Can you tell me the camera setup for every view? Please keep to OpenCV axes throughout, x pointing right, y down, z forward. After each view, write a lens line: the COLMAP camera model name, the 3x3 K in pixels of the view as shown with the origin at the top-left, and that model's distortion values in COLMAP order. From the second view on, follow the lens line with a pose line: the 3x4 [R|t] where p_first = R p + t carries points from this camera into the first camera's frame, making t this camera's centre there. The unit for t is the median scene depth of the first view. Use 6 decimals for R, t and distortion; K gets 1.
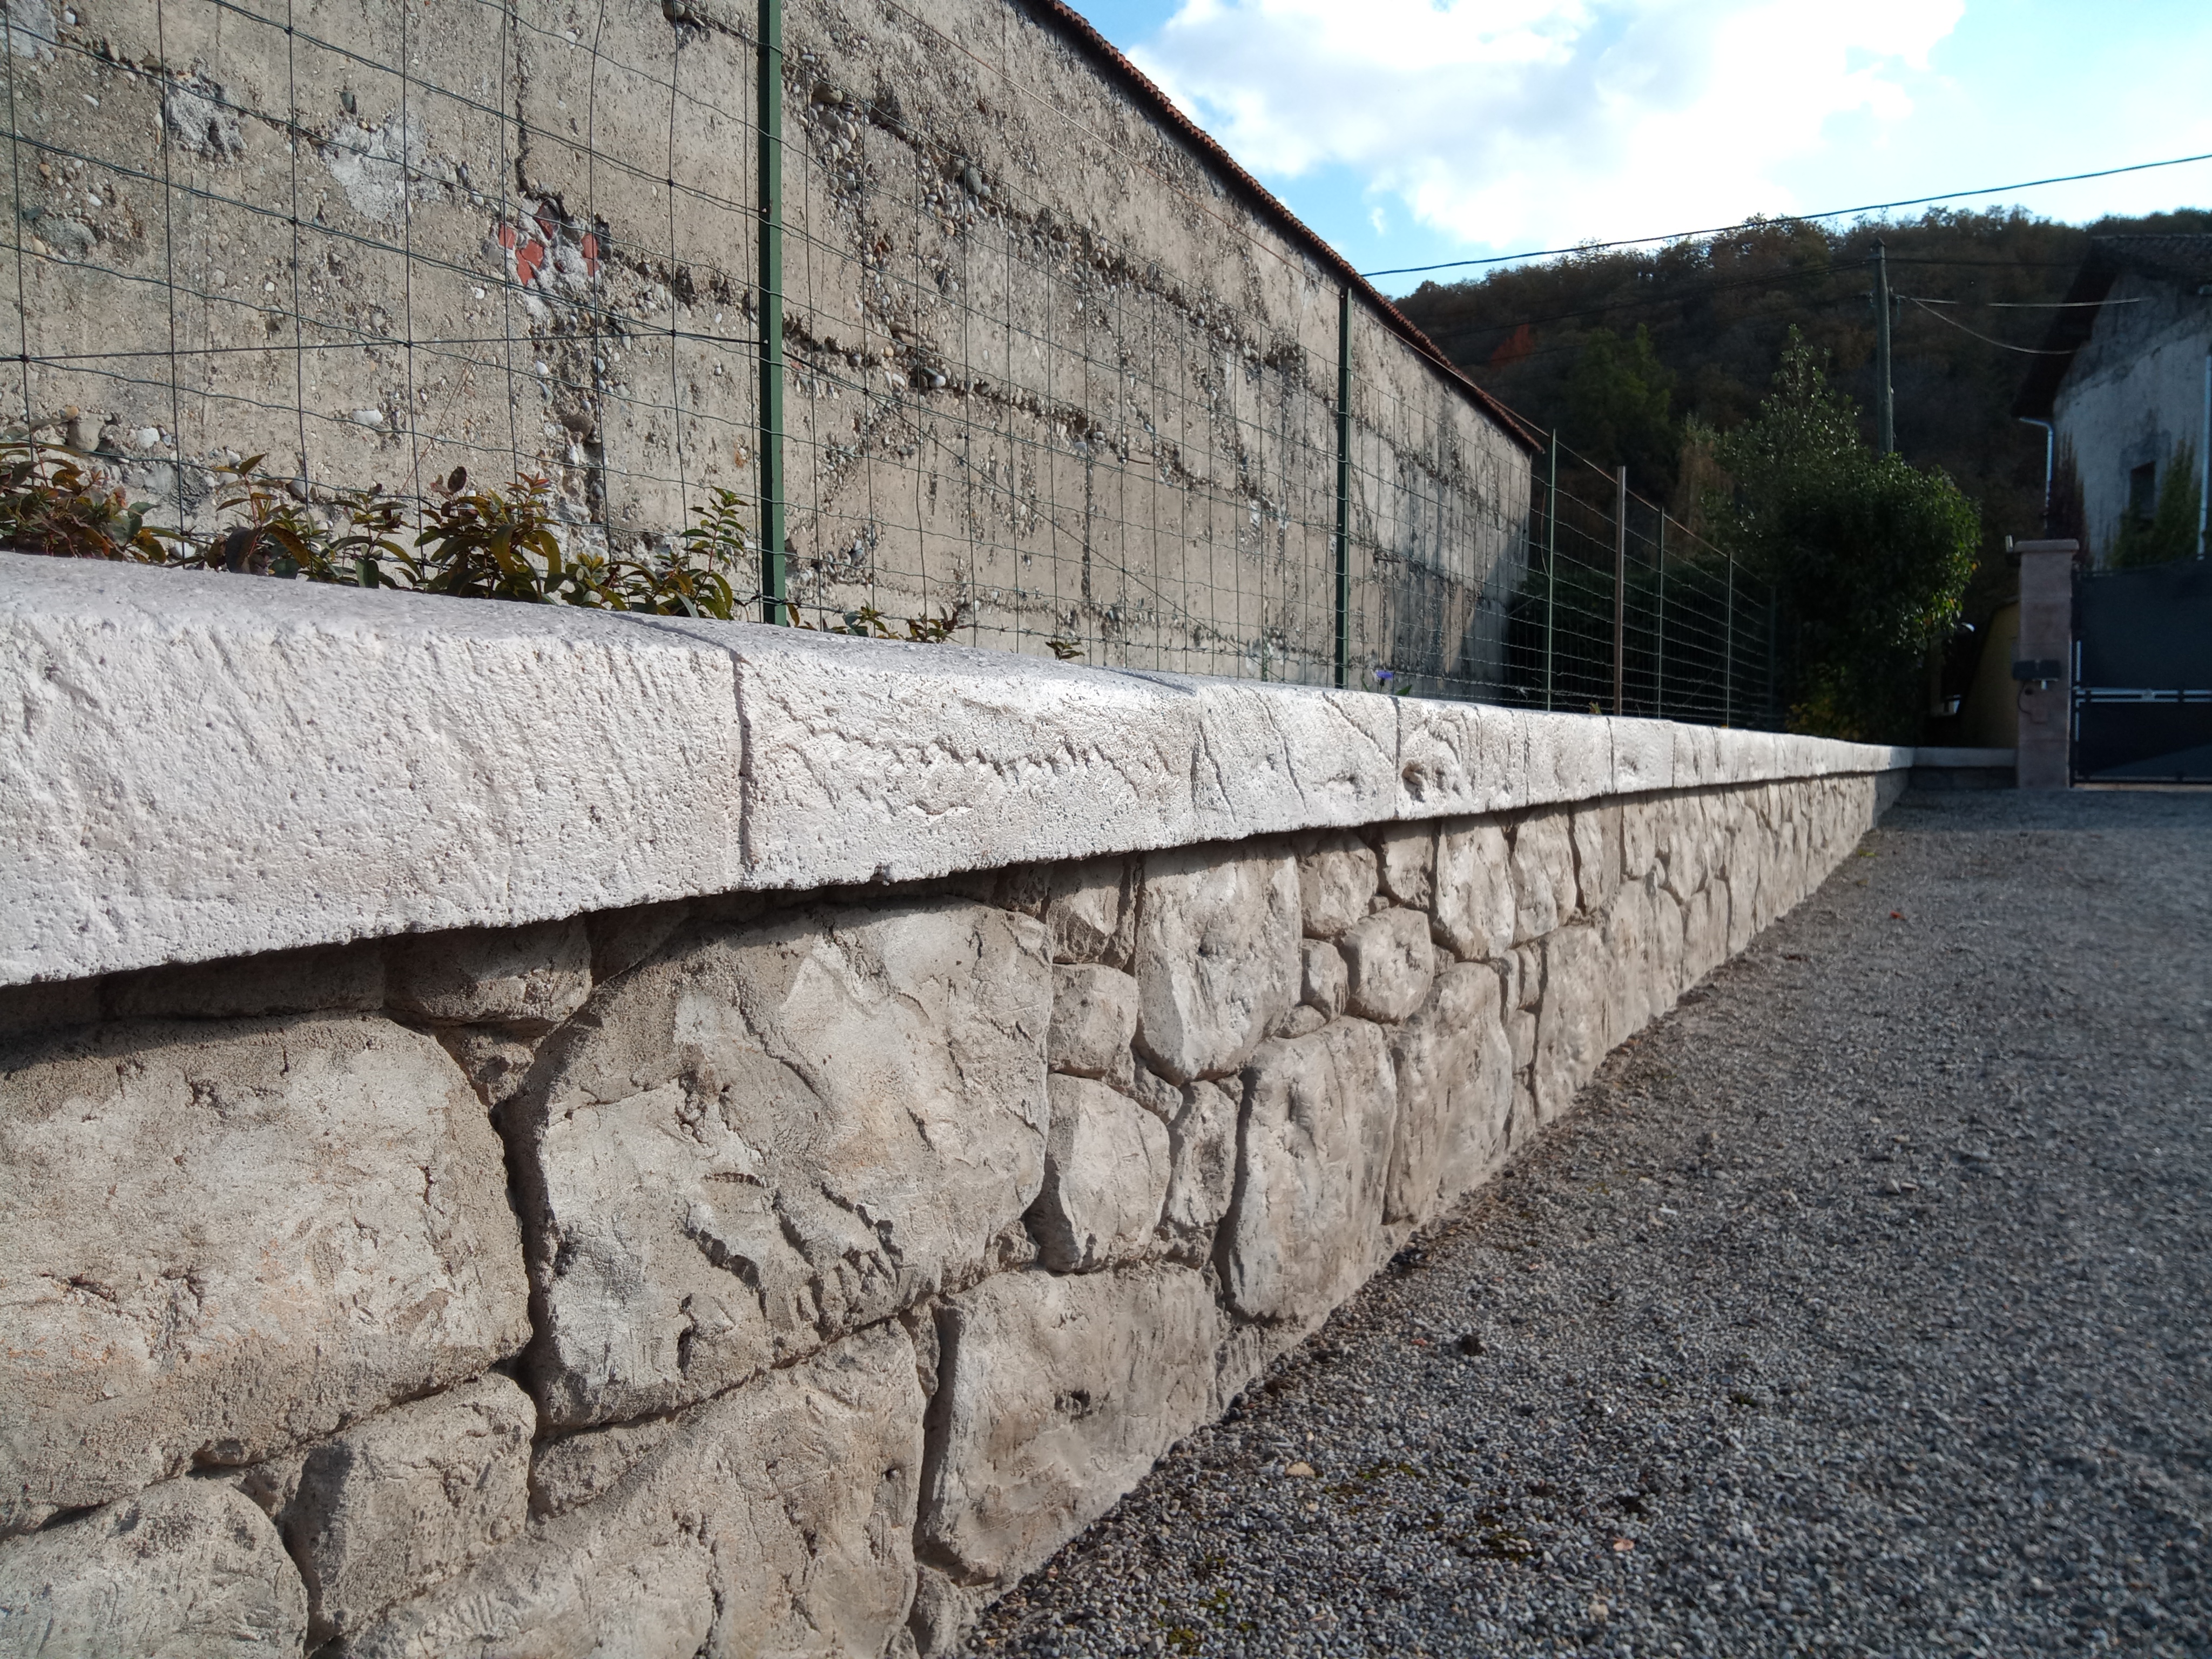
lens RADIAL K [[1738.3, 0, 1119.5], [0, 1738.3, 789.7], [0, 0, 1]] dist [0.012352, -0.045904]
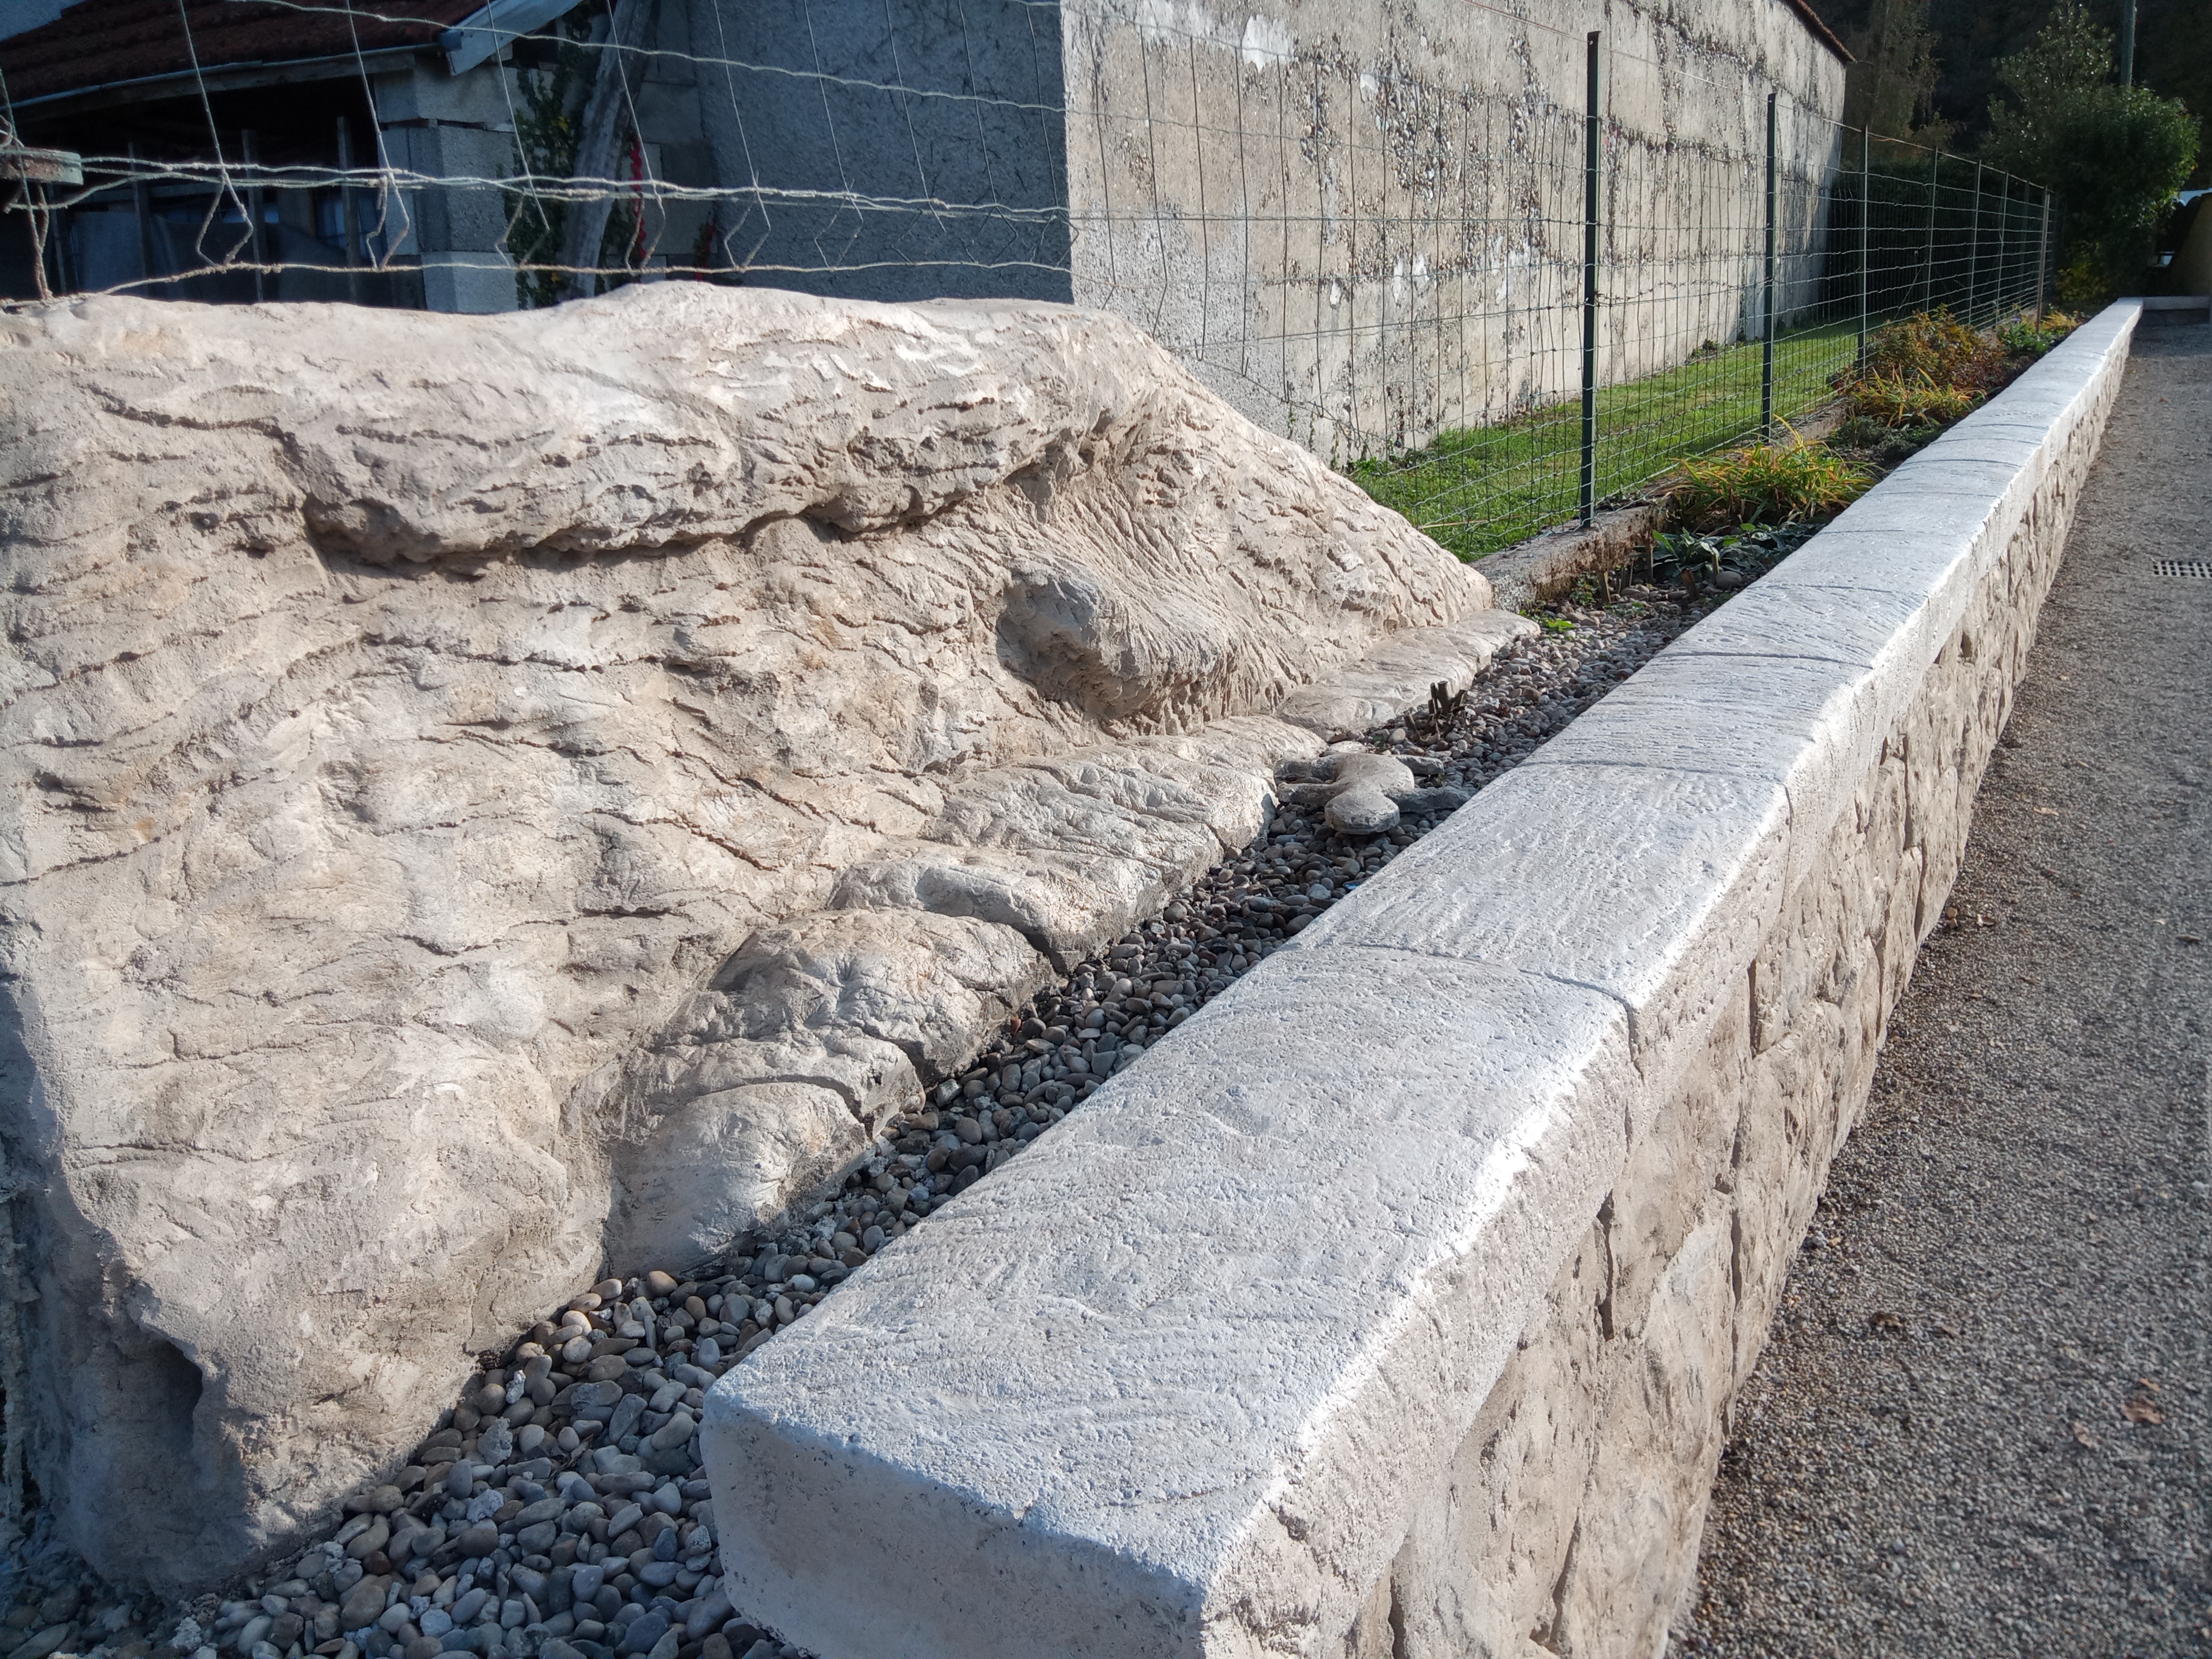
lens RADIAL K [[1738.3, 0, 1116.1], [0, 1738.3, 767.9], [0, 0, 1]] dist [0.012352, -0.045904]
pose [[0.997340, -0.030123, -0.066377, -0.284593], [0.045427, 0.969014, 0.242793, -0.026353], [0.057007, -0.245162, 0.967805, -0.504579]]
